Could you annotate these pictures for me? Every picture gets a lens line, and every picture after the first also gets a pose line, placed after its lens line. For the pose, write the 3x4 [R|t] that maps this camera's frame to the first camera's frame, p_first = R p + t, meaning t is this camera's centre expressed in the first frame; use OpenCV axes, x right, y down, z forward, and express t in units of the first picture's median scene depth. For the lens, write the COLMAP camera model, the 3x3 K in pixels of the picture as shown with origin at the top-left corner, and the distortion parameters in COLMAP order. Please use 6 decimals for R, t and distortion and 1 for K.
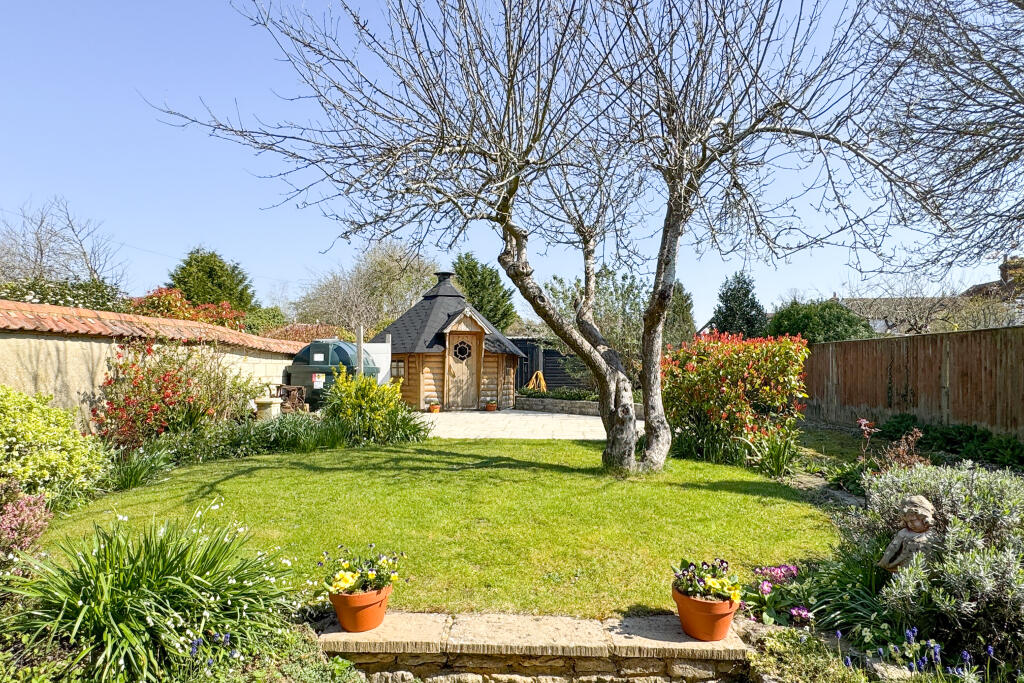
lens RADIAL K [[591.3, 0, 511.9], [0, 591.3, 342.5], [0, 0, 1]] dist [-0.004911, -0.002121]
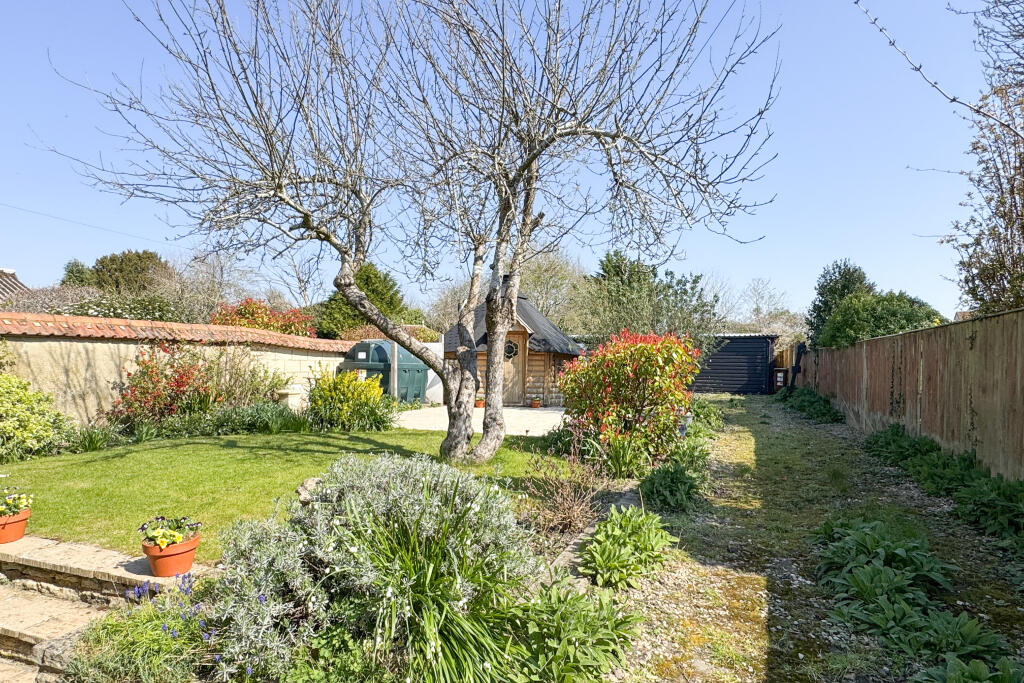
lens RADIAL K [[591.3, 0, 509.8], [0, 591.3, 345.1], [0, 0, 1]] dist [-0.004911, -0.002121]
pose [[0.952921, -0.001948, -0.303211, 0.511635], [0.004450, 0.999962, 0.007562, -0.003864], [0.303185, -0.008555, 0.952893, 0.000962]]
